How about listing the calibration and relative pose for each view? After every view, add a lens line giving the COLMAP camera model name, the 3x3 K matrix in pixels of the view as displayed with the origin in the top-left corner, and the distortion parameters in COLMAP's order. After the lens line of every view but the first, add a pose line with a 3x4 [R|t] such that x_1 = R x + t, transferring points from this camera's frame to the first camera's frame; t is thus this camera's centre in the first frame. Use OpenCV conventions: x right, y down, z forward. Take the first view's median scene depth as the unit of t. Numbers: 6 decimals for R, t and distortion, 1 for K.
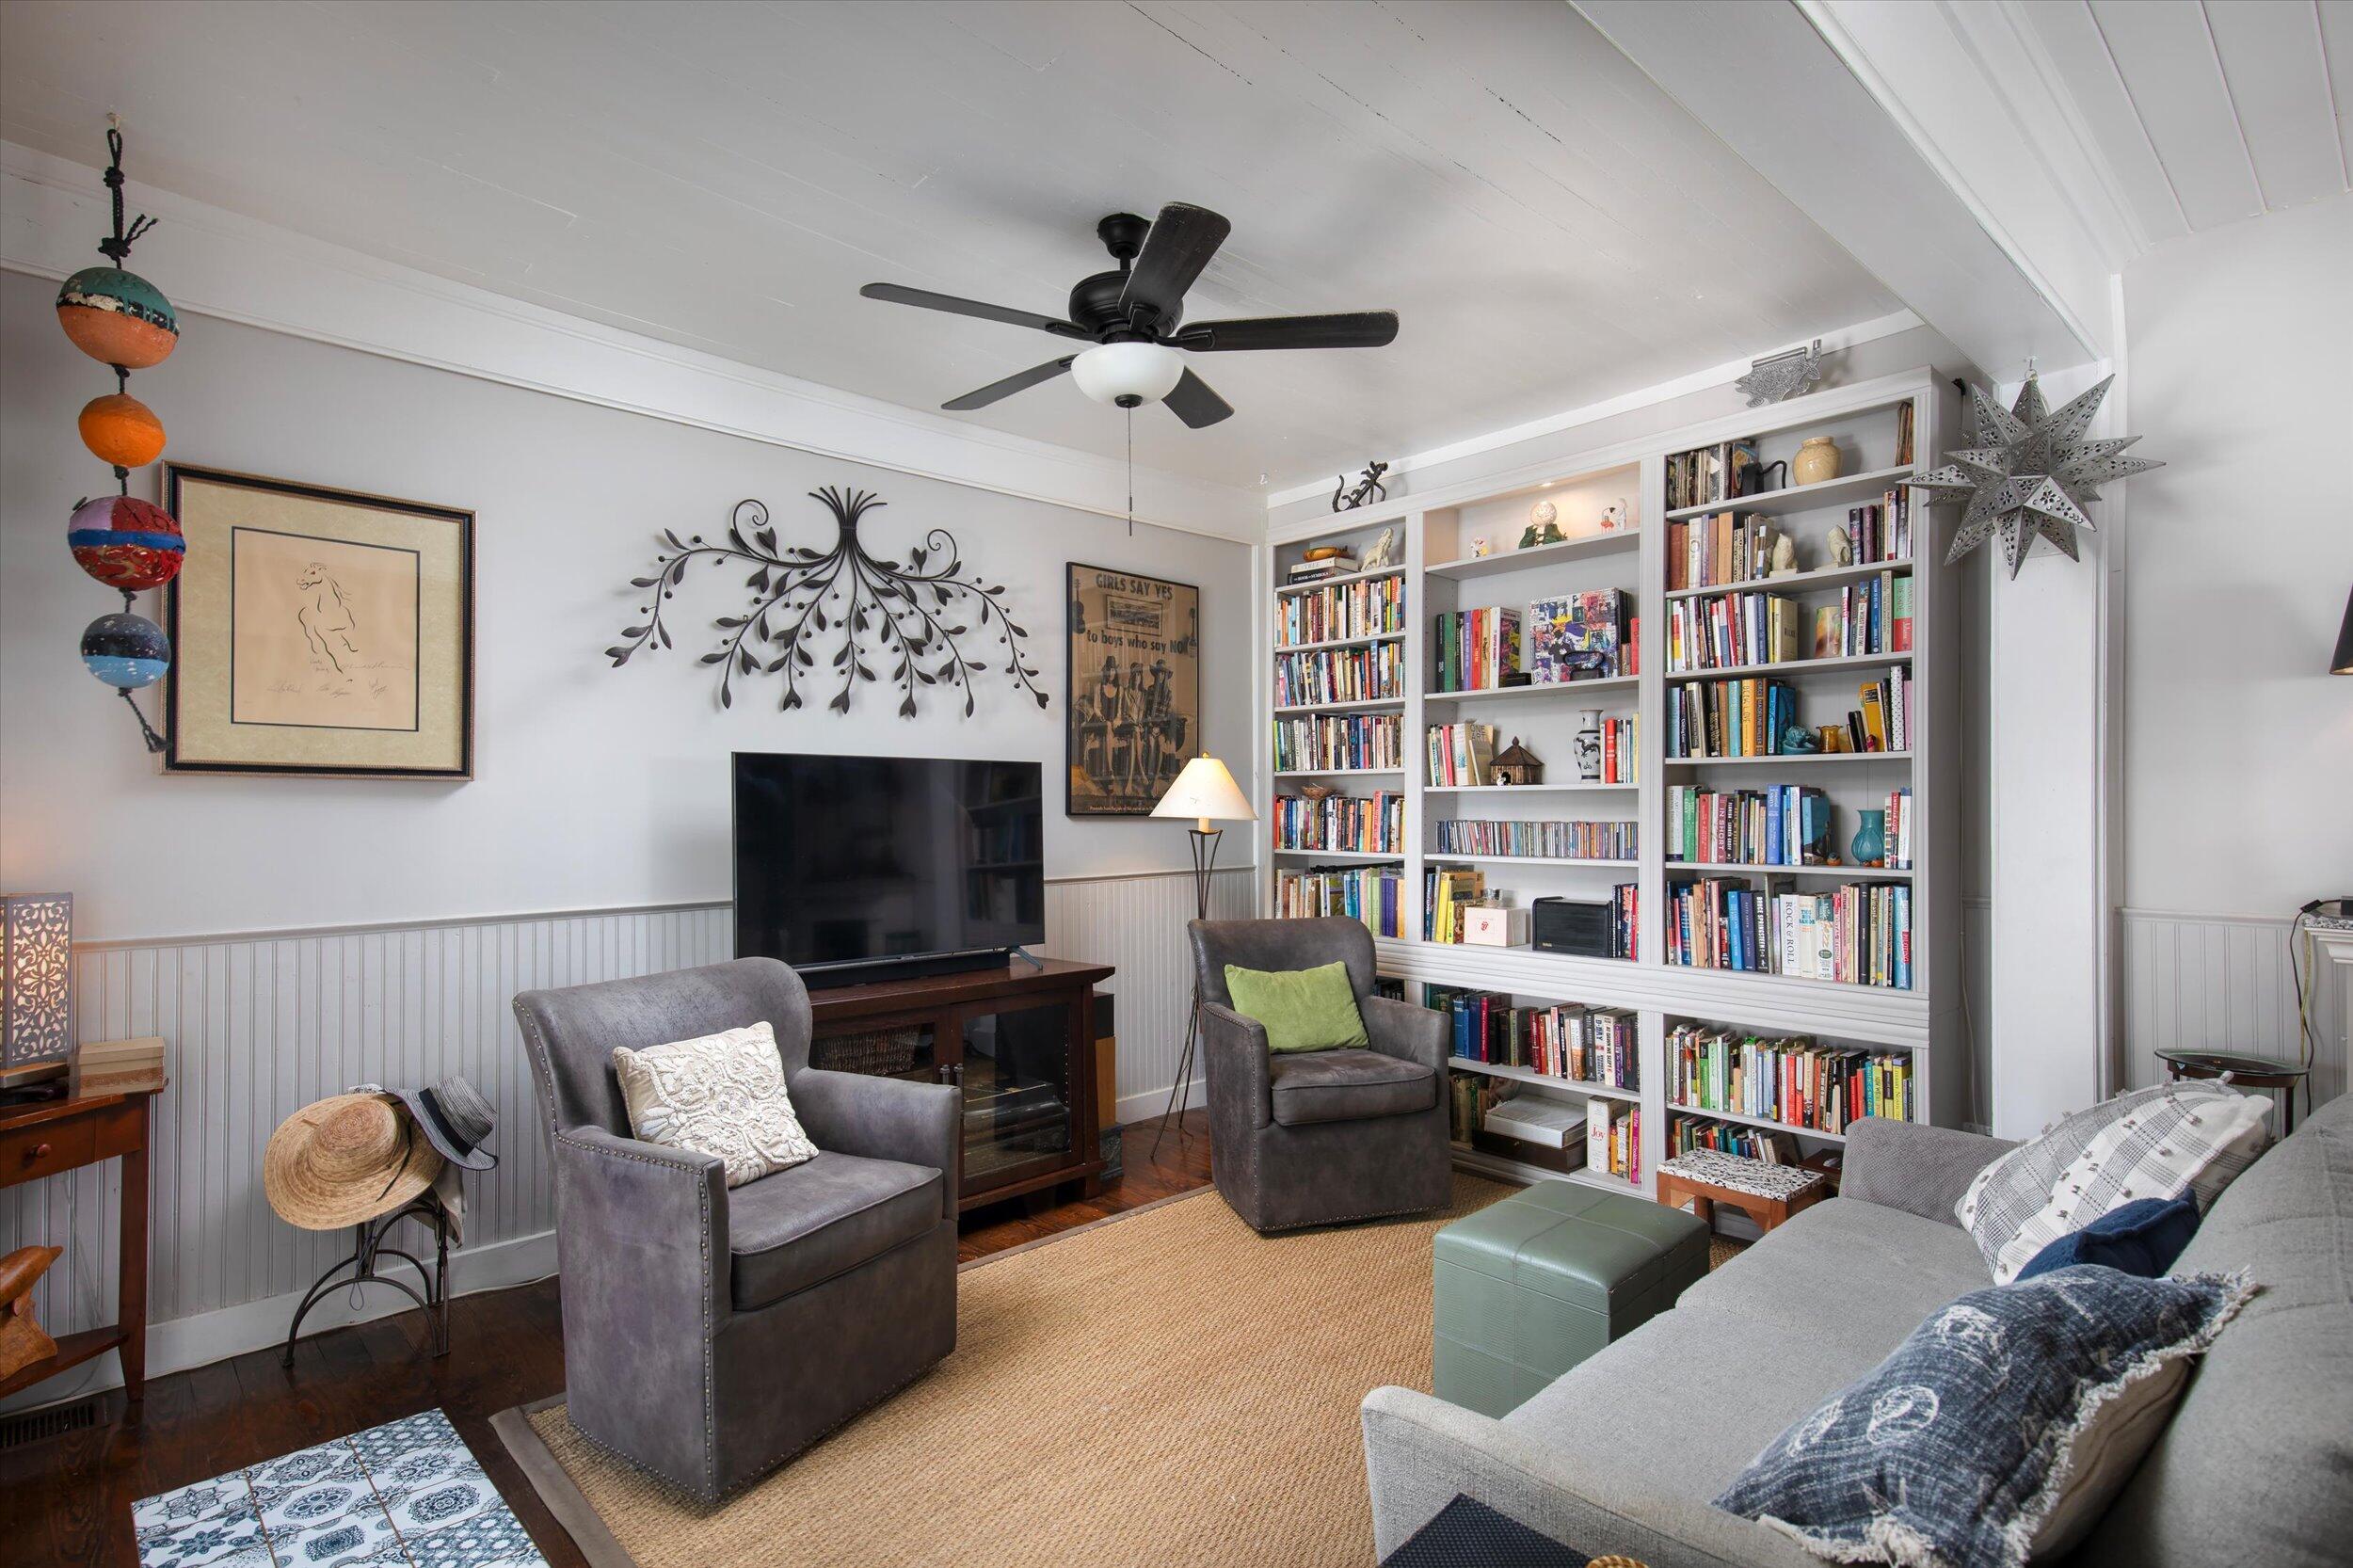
lens RADIAL K [[1160.4, 0, 1144.4], [0, 1160.4, 802.4], [0, 0, 1]] dist [0.029836, -0.006473]
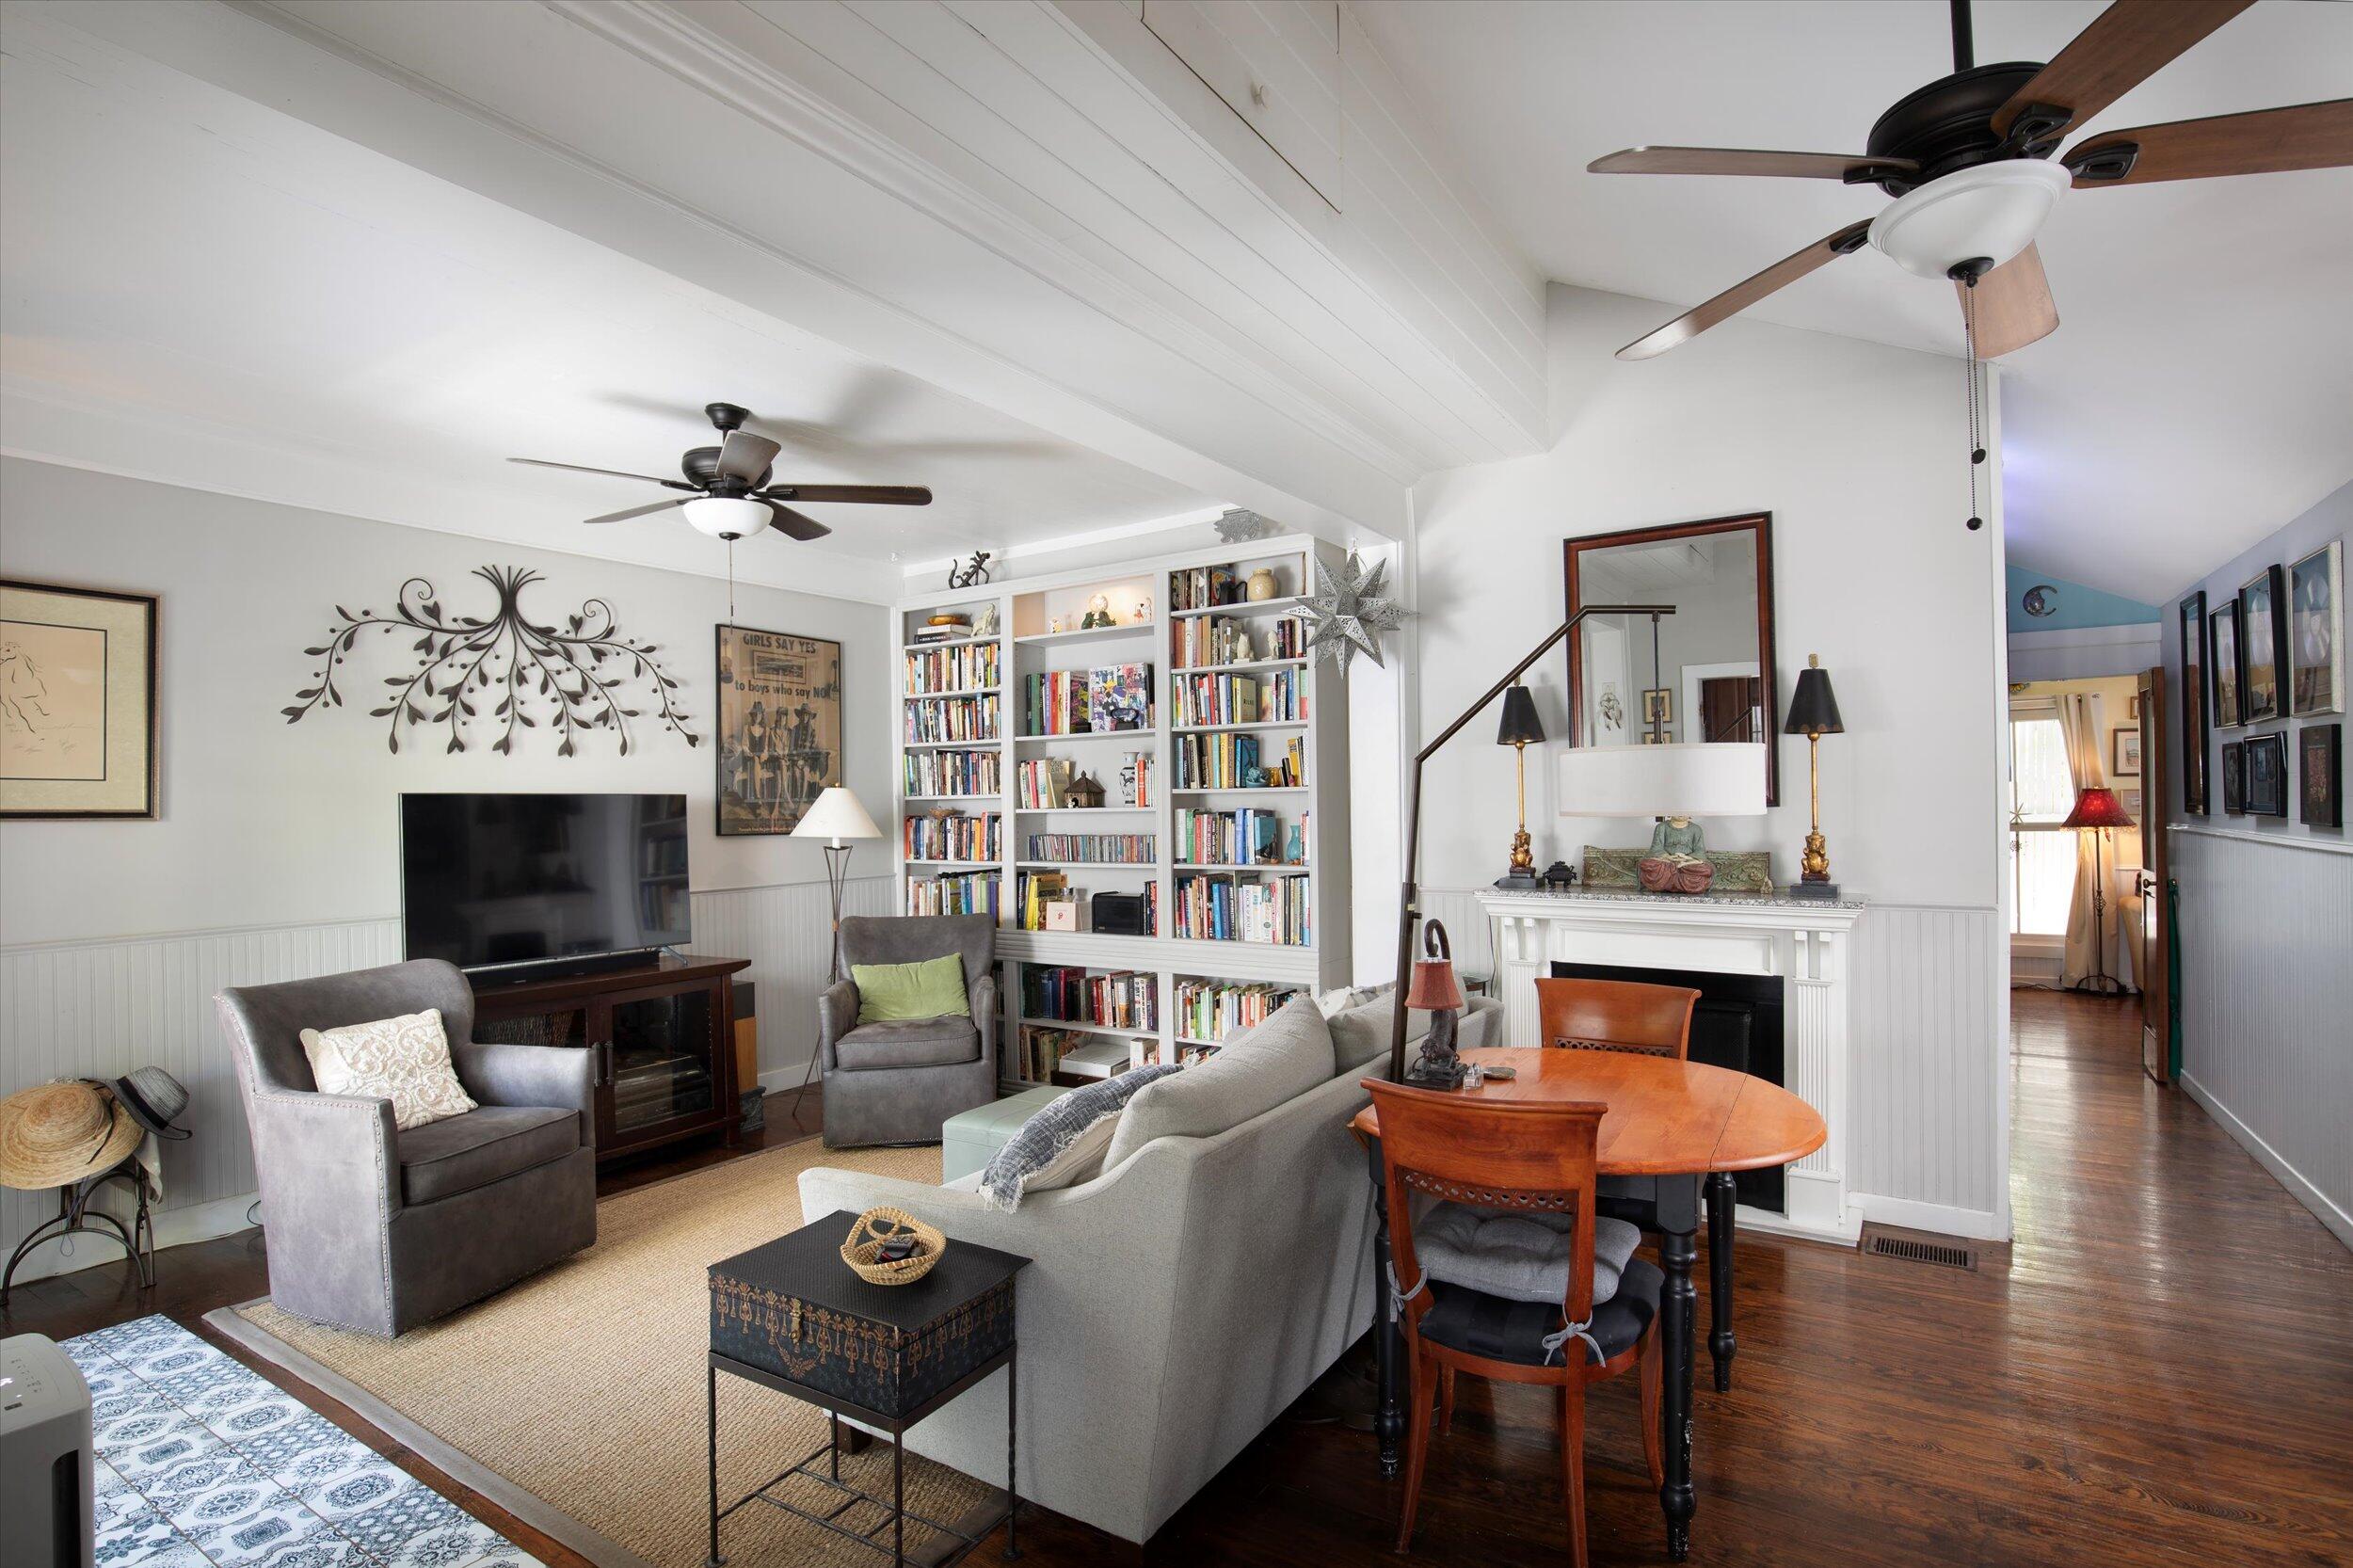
lens RADIAL K [[1187.7, 0, 1221.6], [0, 1187.7, 800.6], [0, 0, 1]] dist [-0.009370, 0.000832]
pose [[0.960651, -0.008701, 0.277621, 0.103922], [0.009635, 0.999952, -0.002002, -0.019862], [-0.277590, 0.004598, 0.960689, -0.350967]]
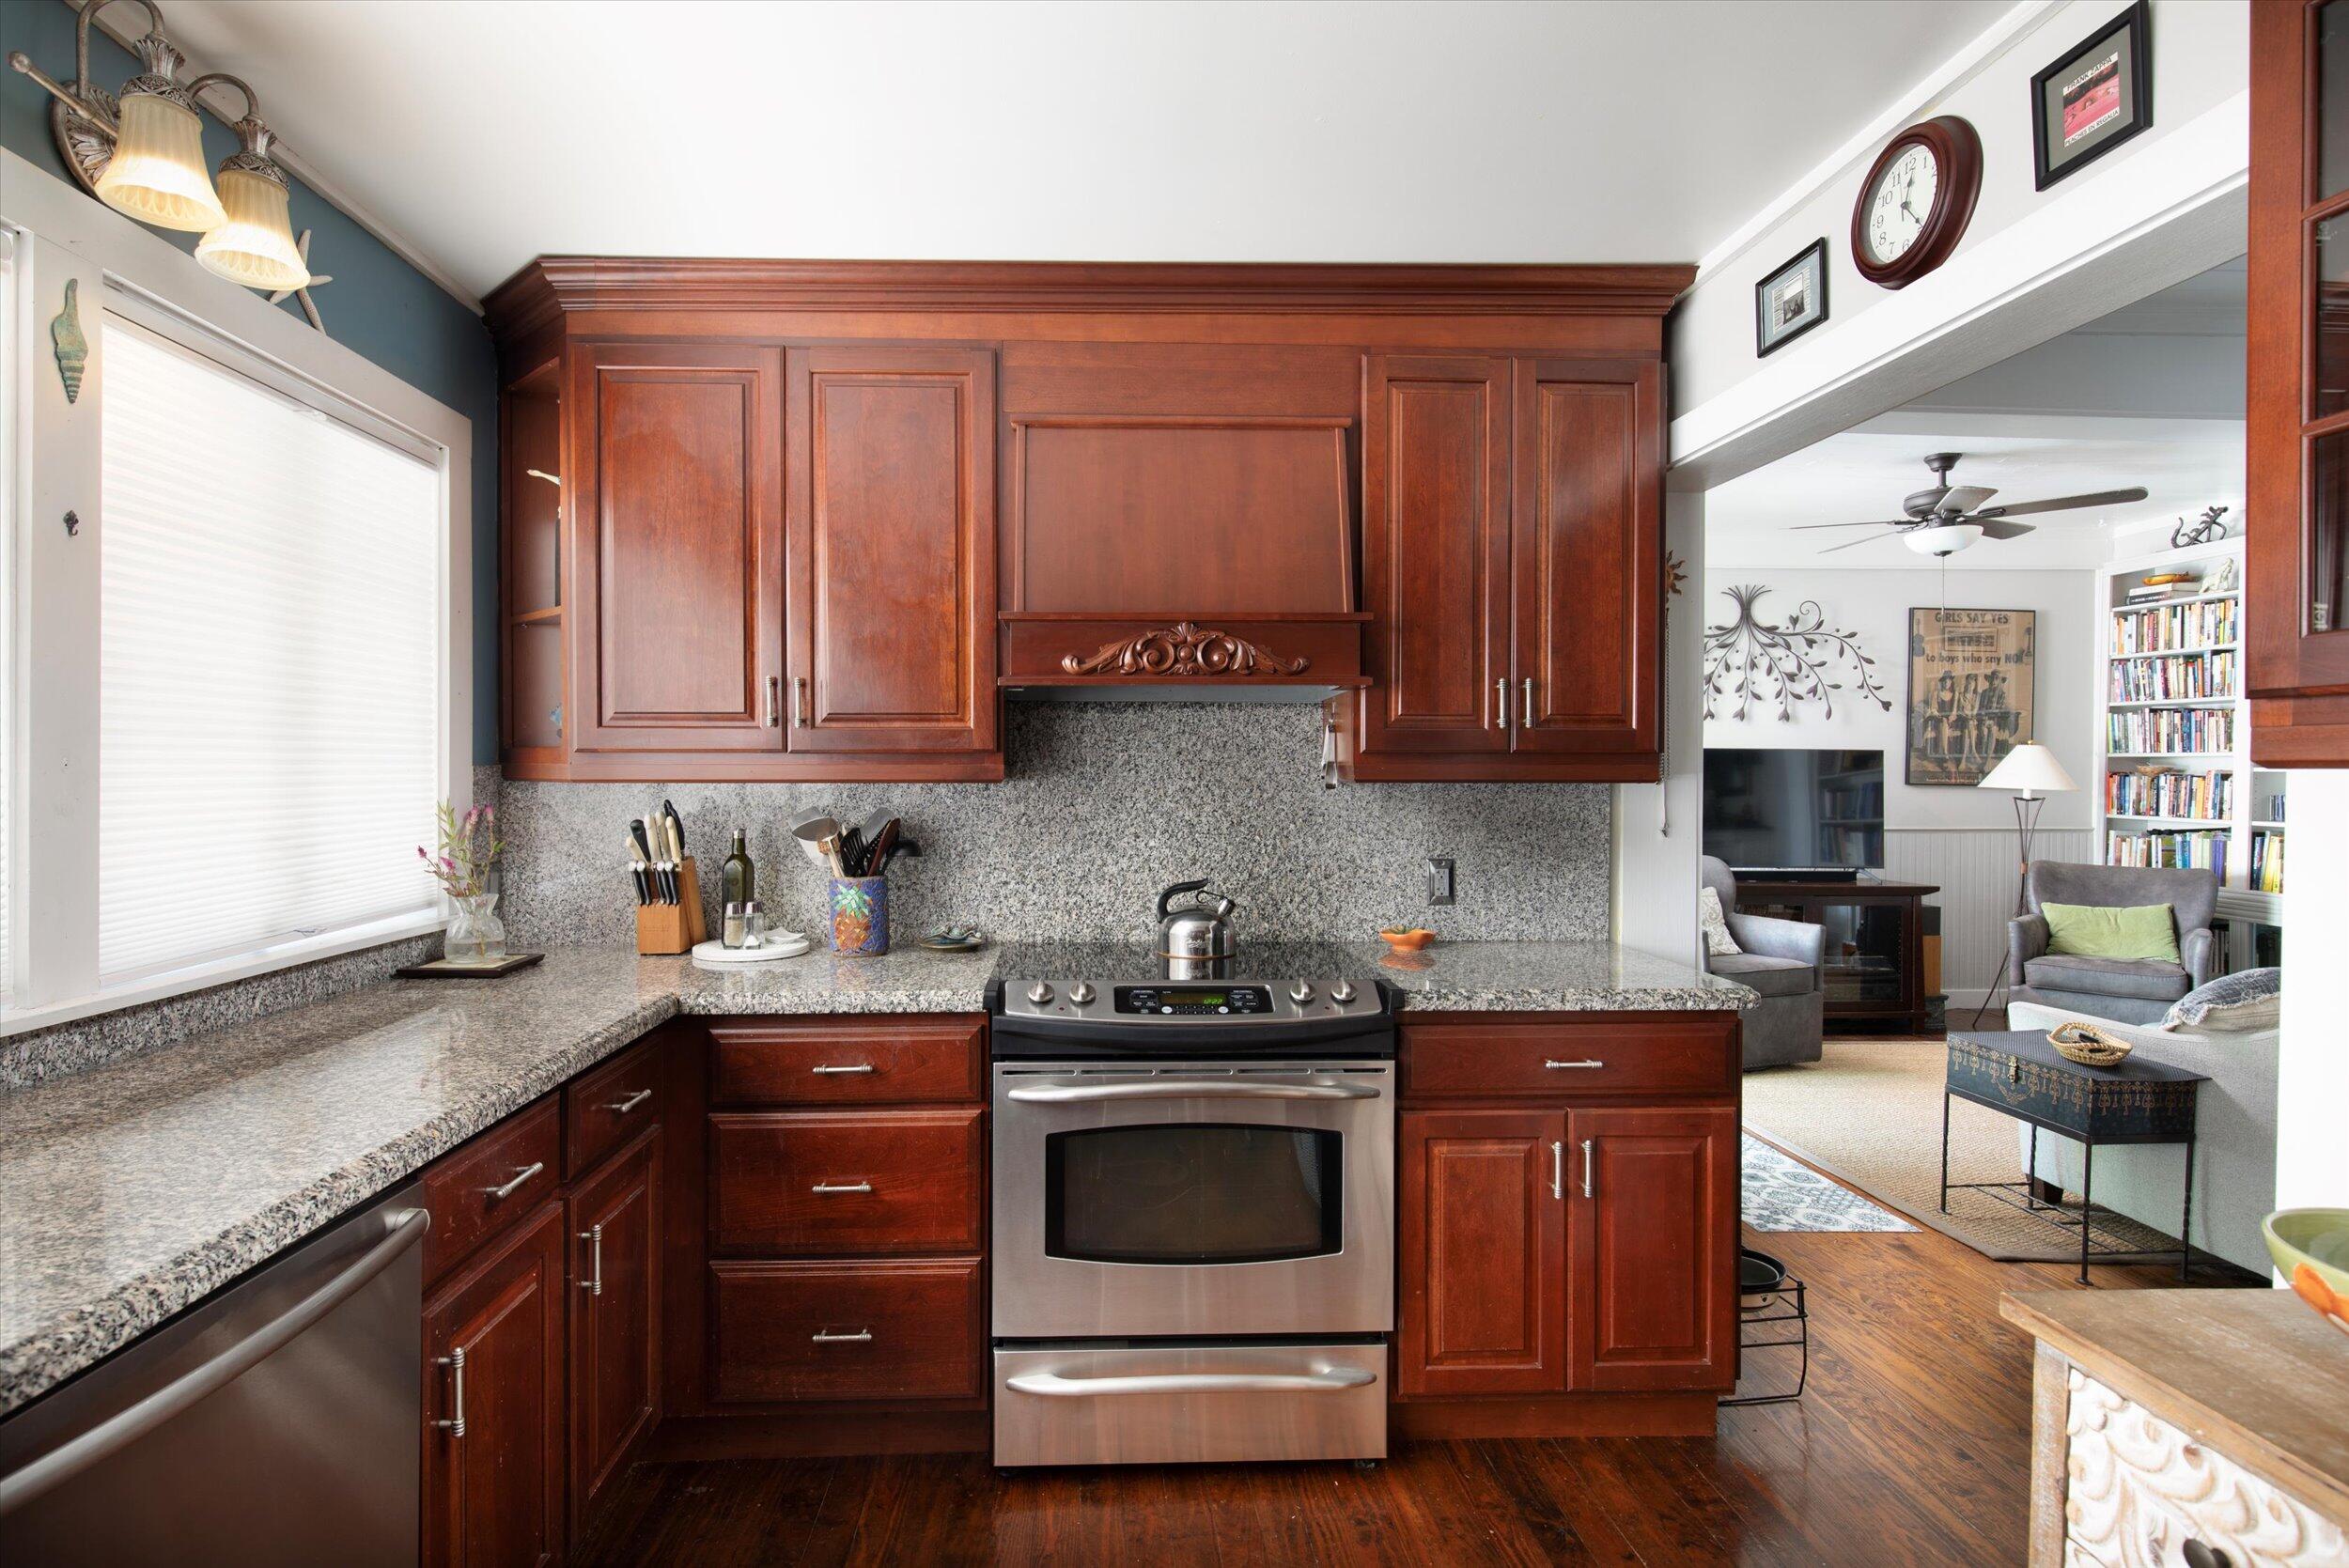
lens RADIAL K [[1158.4, 0, 1131.1], [0, 1158.4, 781.0], [0, 0, 1]] dist [0.029836, -0.006473]
pose [[0.783147, 0.018187, -0.621571, 0.094182], [-0.007153, 0.999770, 0.020241, -0.017864], [0.621796, -0.011405, 0.783096, -0.820696]]
